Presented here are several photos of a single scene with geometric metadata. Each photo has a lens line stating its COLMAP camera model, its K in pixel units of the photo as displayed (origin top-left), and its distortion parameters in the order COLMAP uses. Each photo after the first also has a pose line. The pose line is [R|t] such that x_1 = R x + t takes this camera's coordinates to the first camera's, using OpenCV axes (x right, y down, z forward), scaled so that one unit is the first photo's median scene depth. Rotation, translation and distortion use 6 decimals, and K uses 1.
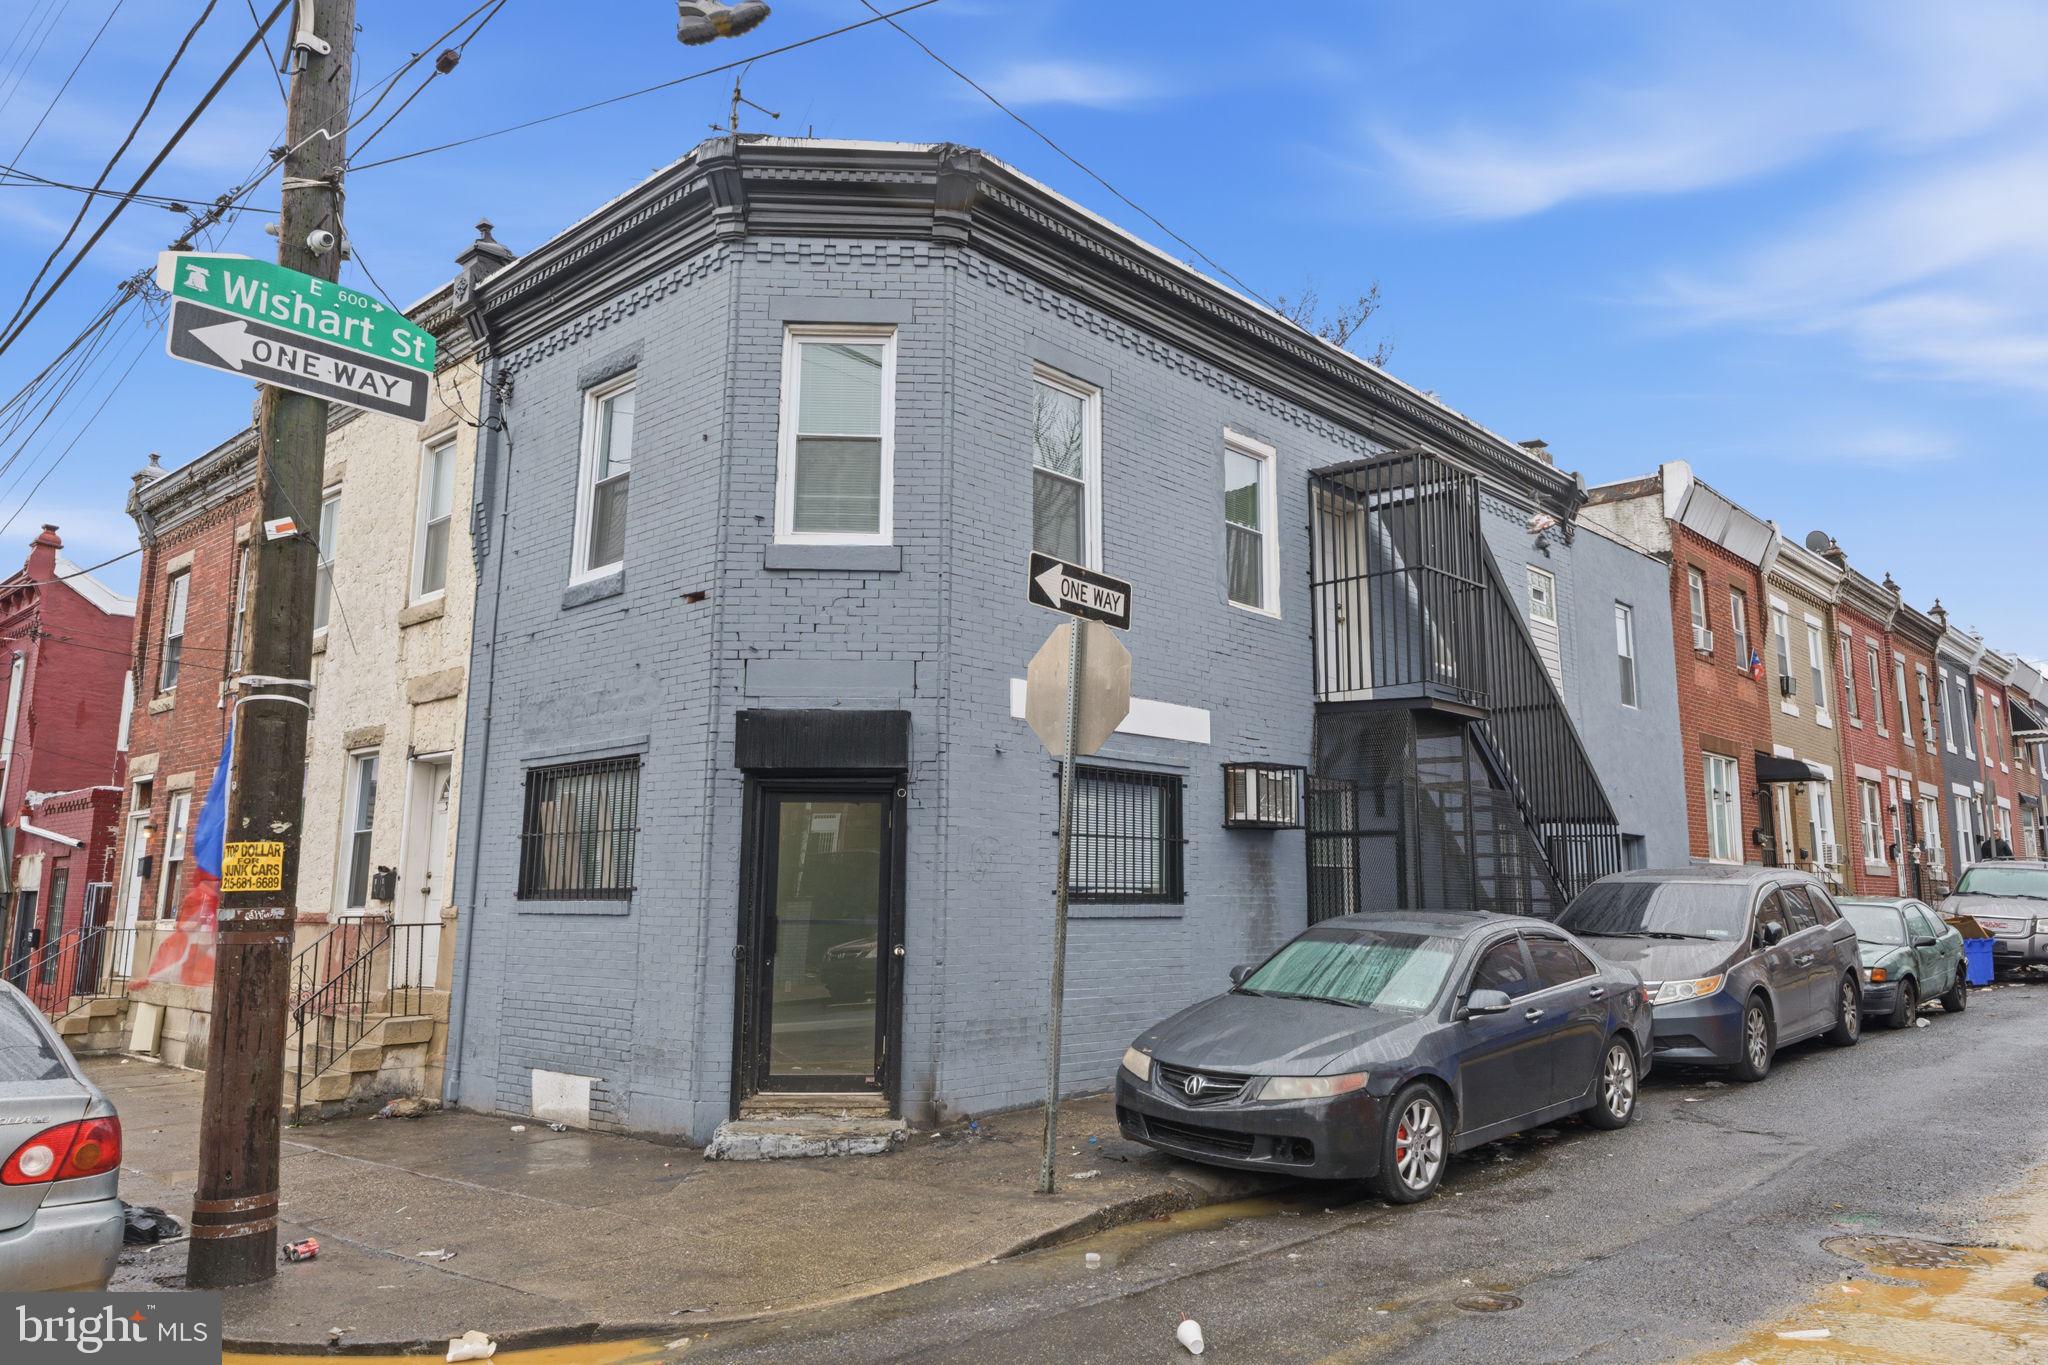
lens RADIAL K [[1321.5, 0, 1041.3], [0, 1321.5, 650.1], [0, 0, 1]] dist [0.000572, 0.000877]
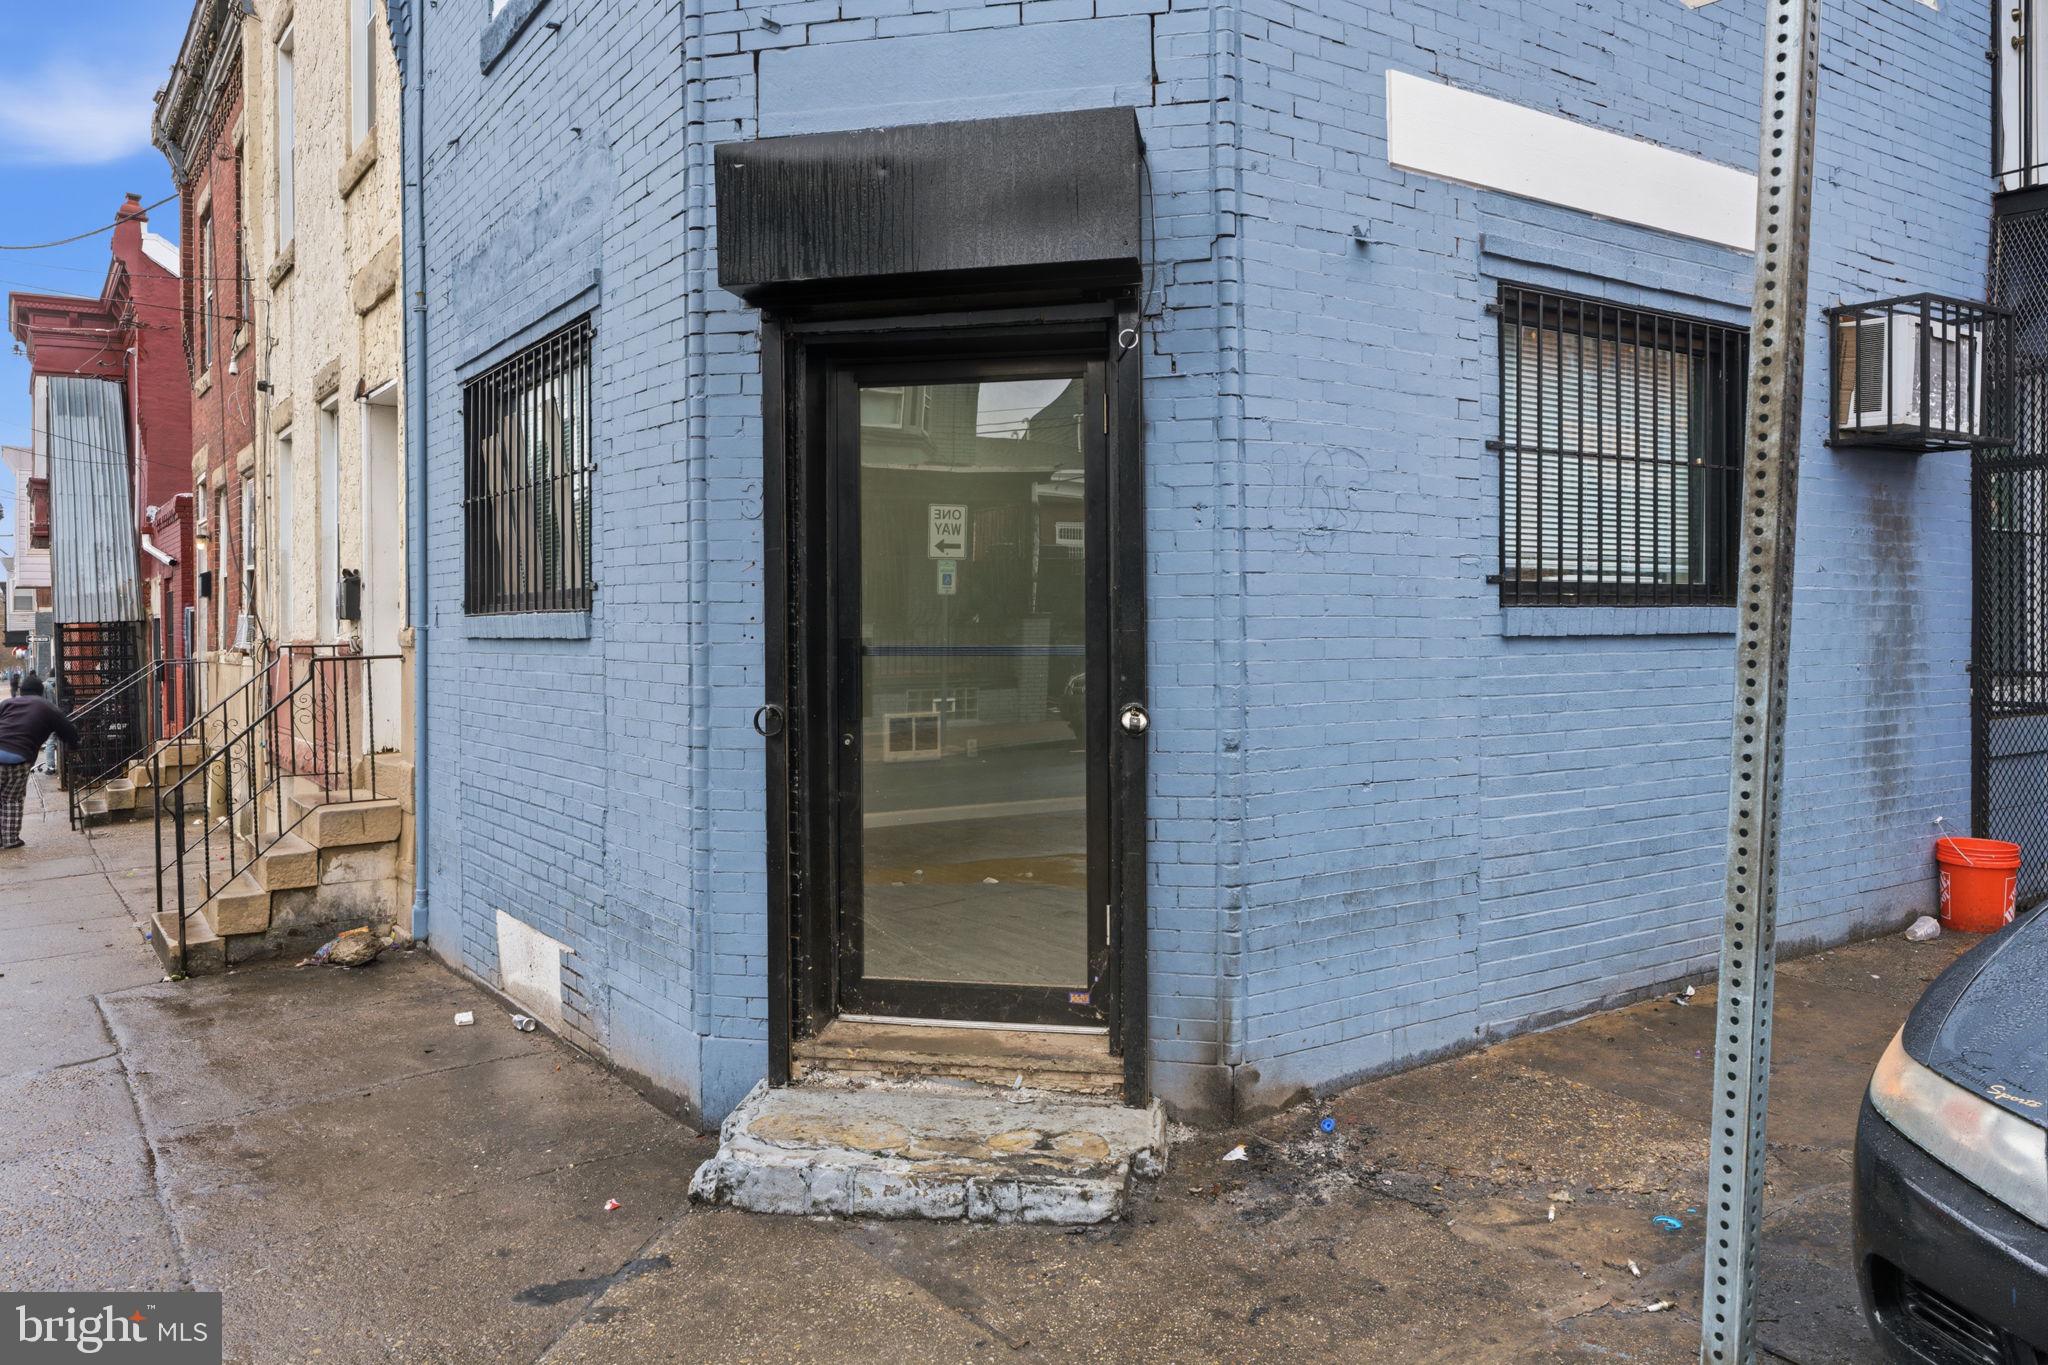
lens RADIAL K [[1315.9, 0, 996.0], [0, 1315.9, 623.5], [0, 0, 1]] dist [0.001771, 0.000004]
pose [[0.974309, -0.011553, -0.224918, -0.053994], [0.053265, 0.982171, 0.180285, 0.116154], [0.218825, -0.187633, 0.957554, 0.574064]]
